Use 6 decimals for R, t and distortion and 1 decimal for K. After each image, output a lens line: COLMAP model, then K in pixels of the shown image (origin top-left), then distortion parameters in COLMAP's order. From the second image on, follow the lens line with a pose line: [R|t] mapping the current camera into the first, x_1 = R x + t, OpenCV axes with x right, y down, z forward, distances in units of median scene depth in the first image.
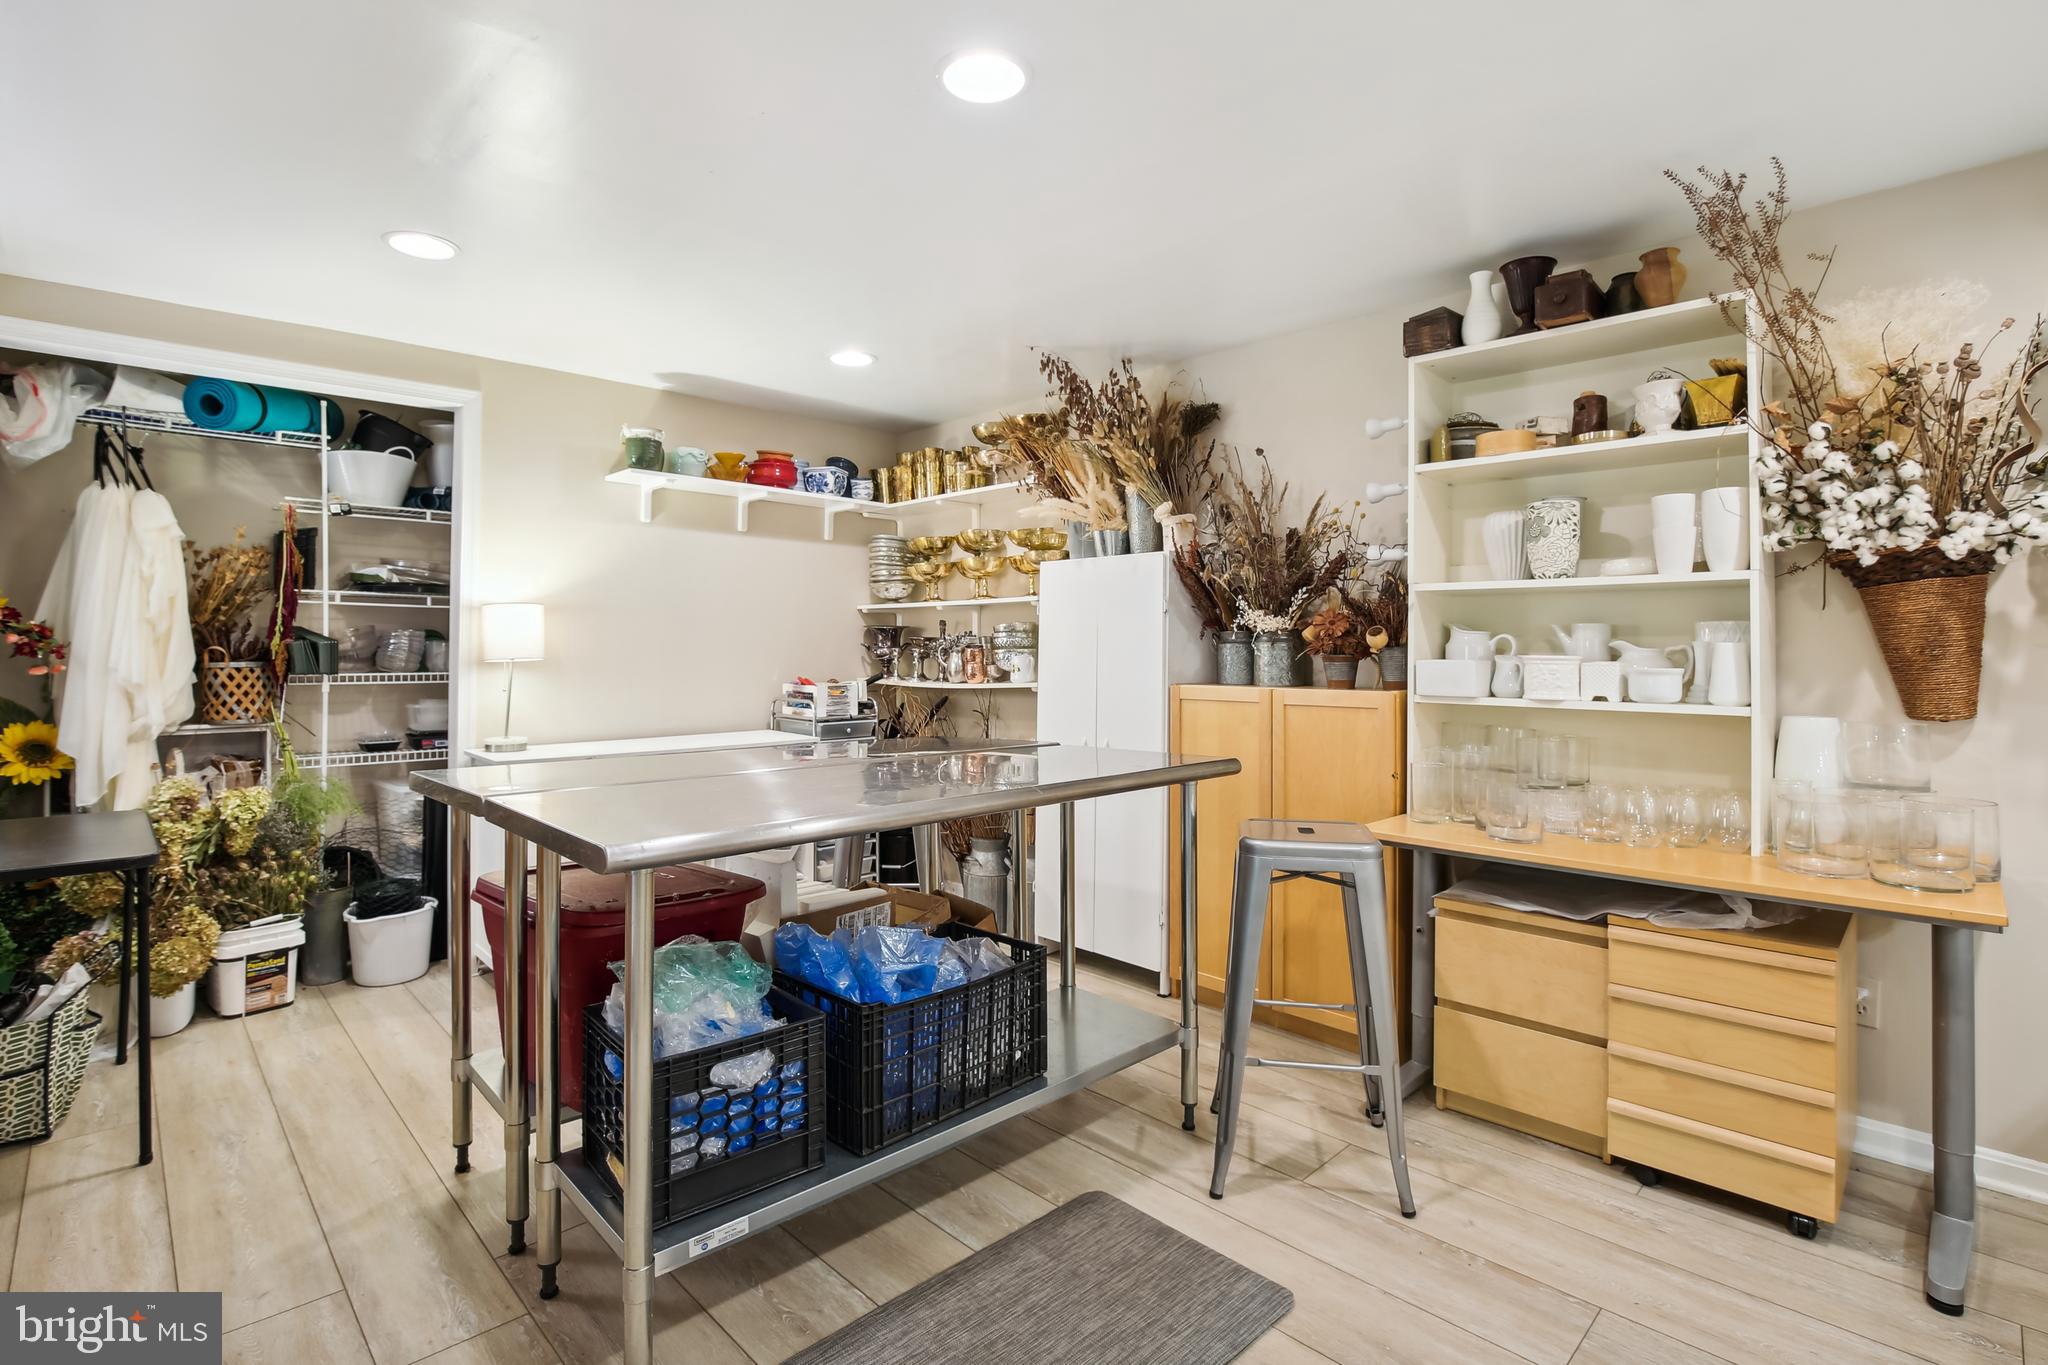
lens RADIAL K [[949.0, 0, 1014.0], [0, 949.0, 662.9], [0, 0, 1]] dist [-0.019934, 0.003036]
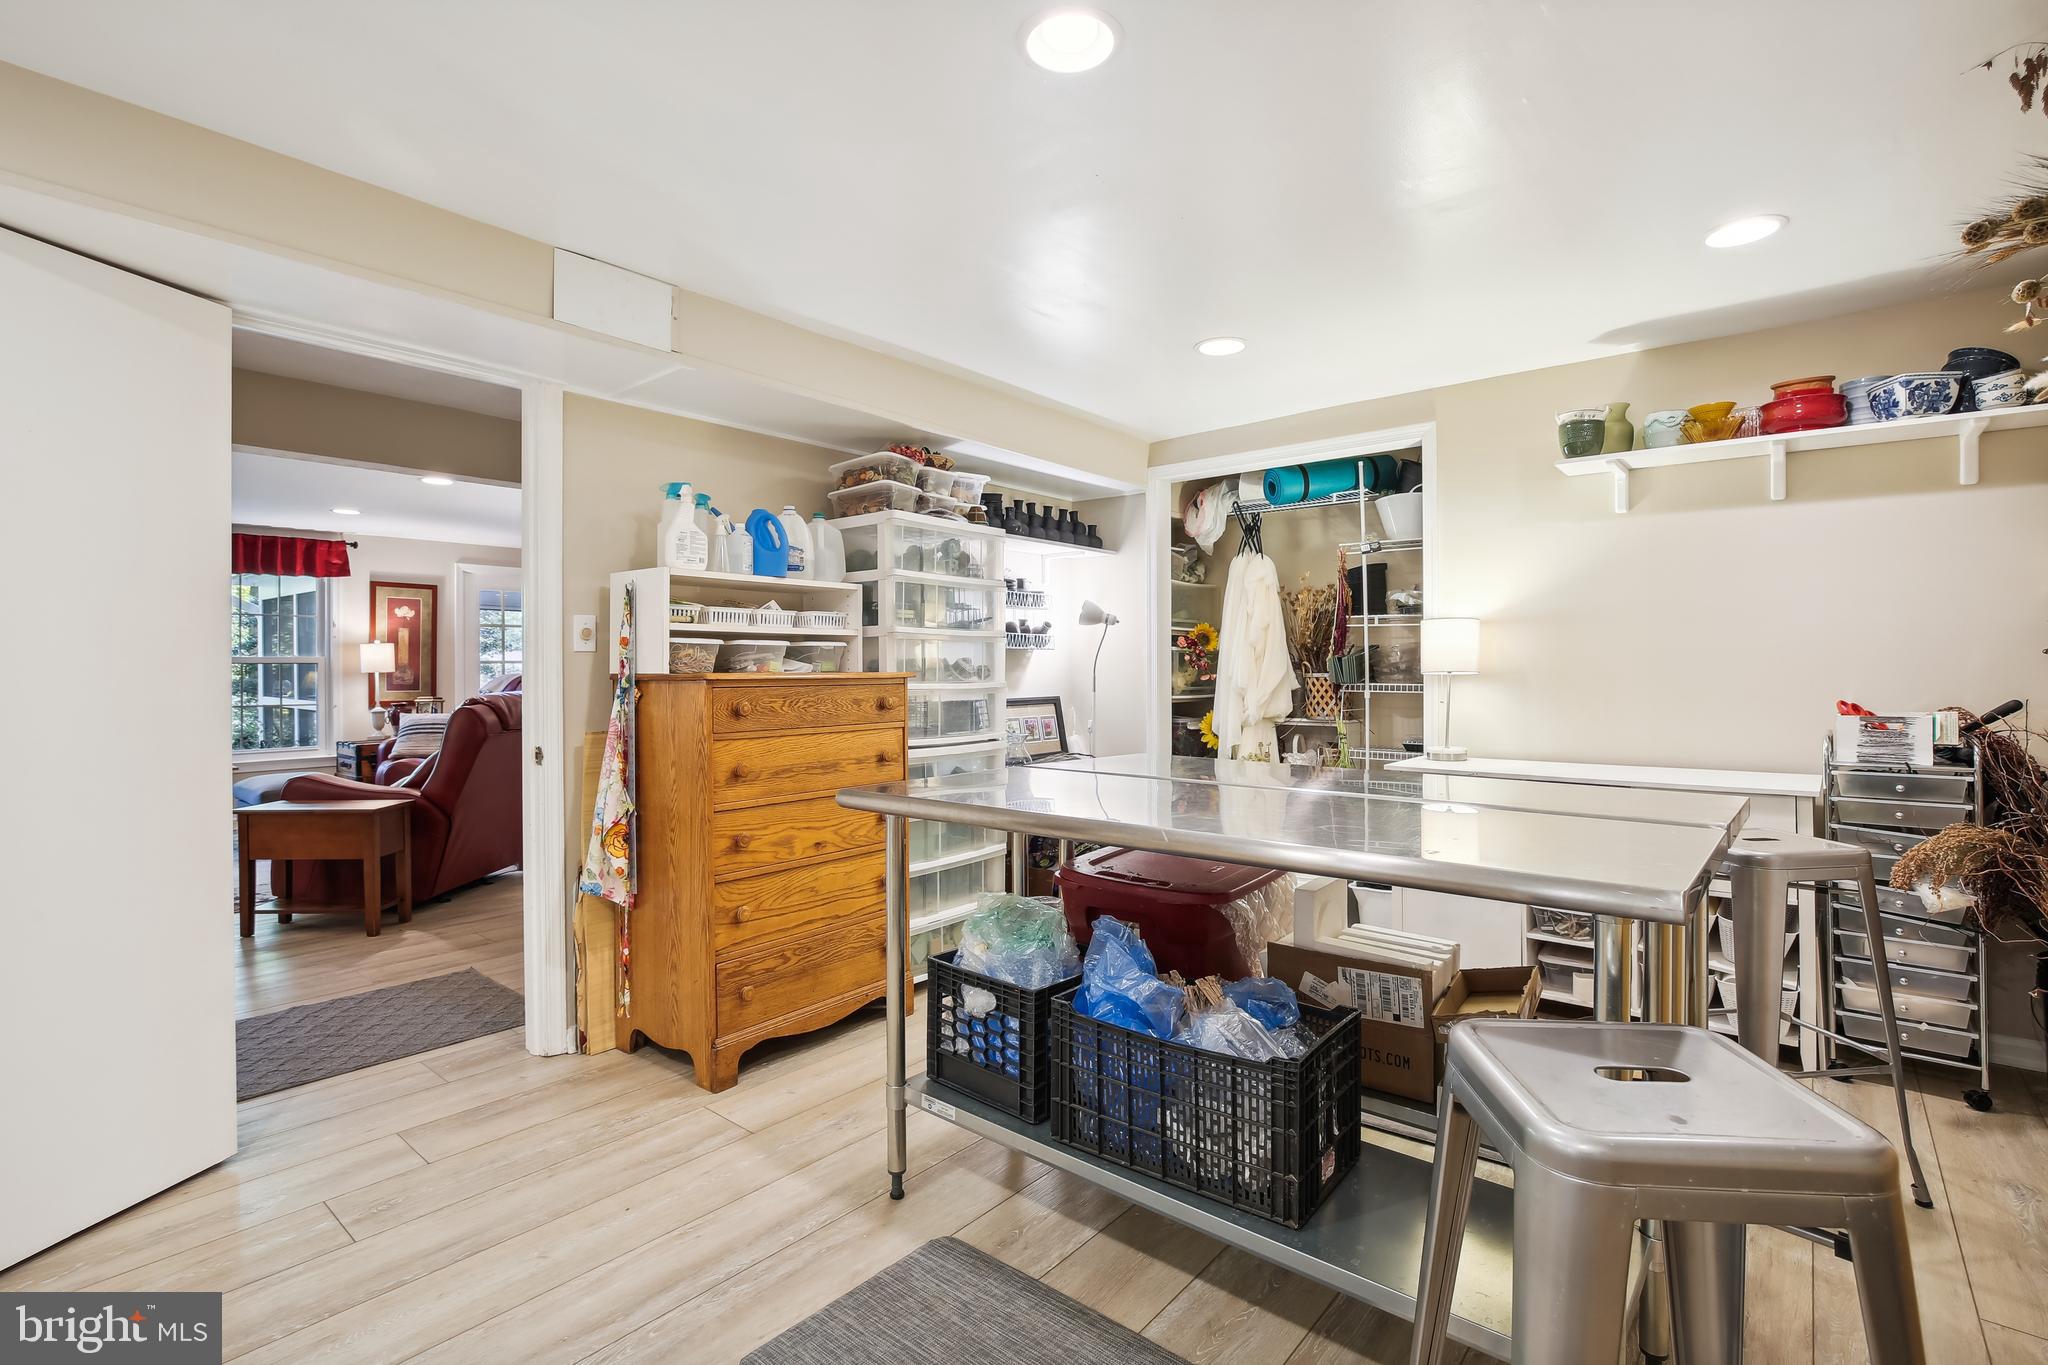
lens RADIAL K [[949.0, 0, 1059.6], [0, 949.0, 697.3], [0, 0, 1]] dist [-0.019934, 0.003036]
pose [[0.147182, 0.030219, -0.988648, 0.433146], [-0.011698, 0.999516, 0.028810, -0.001050], [0.989040, 0.007324, 0.147464, 0.421118]]
